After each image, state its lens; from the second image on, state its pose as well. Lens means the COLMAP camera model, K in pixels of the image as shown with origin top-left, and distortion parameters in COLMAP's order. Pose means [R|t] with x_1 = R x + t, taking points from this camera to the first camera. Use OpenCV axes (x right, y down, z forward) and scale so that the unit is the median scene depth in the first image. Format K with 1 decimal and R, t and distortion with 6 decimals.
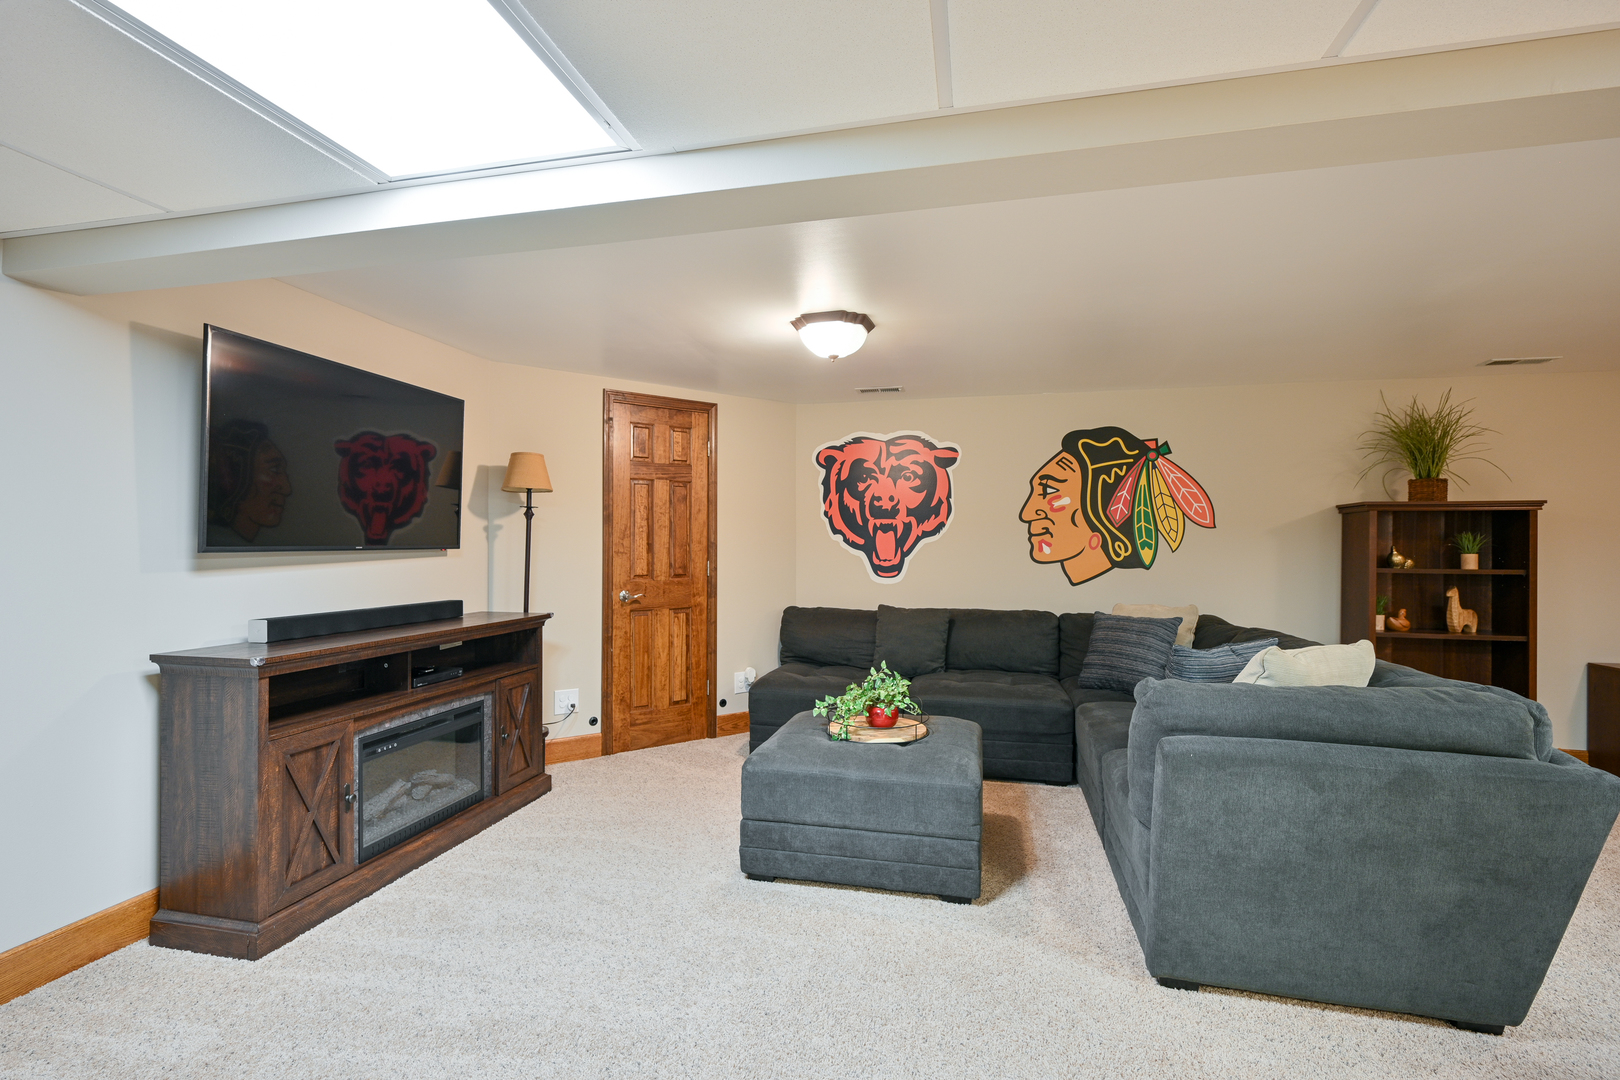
lens RADIAL K [[724.7, 0, 804.9], [0, 724.7, 547.6], [0, 0, 1]] dist [0.002154, 0.000255]
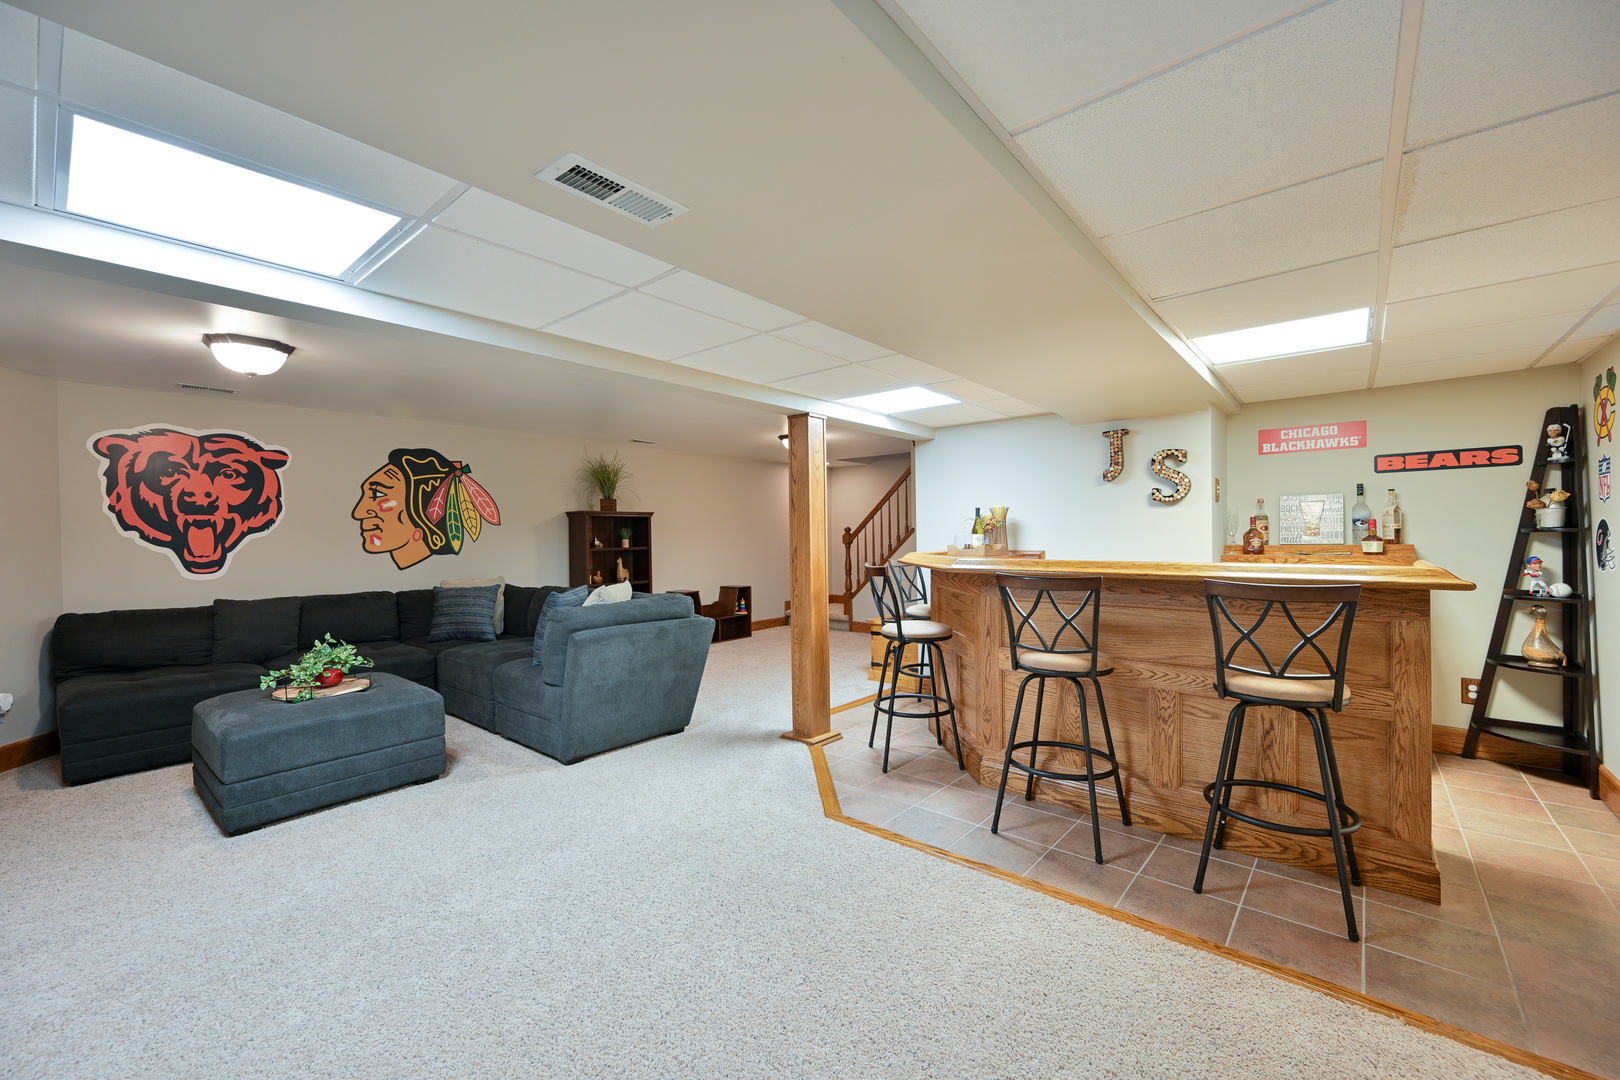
lens RADIAL K [[649.4, 0, 807.4], [0, 649.4, 528.2], [0, 0, 1]] dist [0.001176, 0.000052]
pose [[0.442430, -0.002098, 0.896800, -0.337870], [0.017171, 0.999834, -0.006132, -0.001746], [-0.896638, 0.018111, 0.442393, -0.149920]]
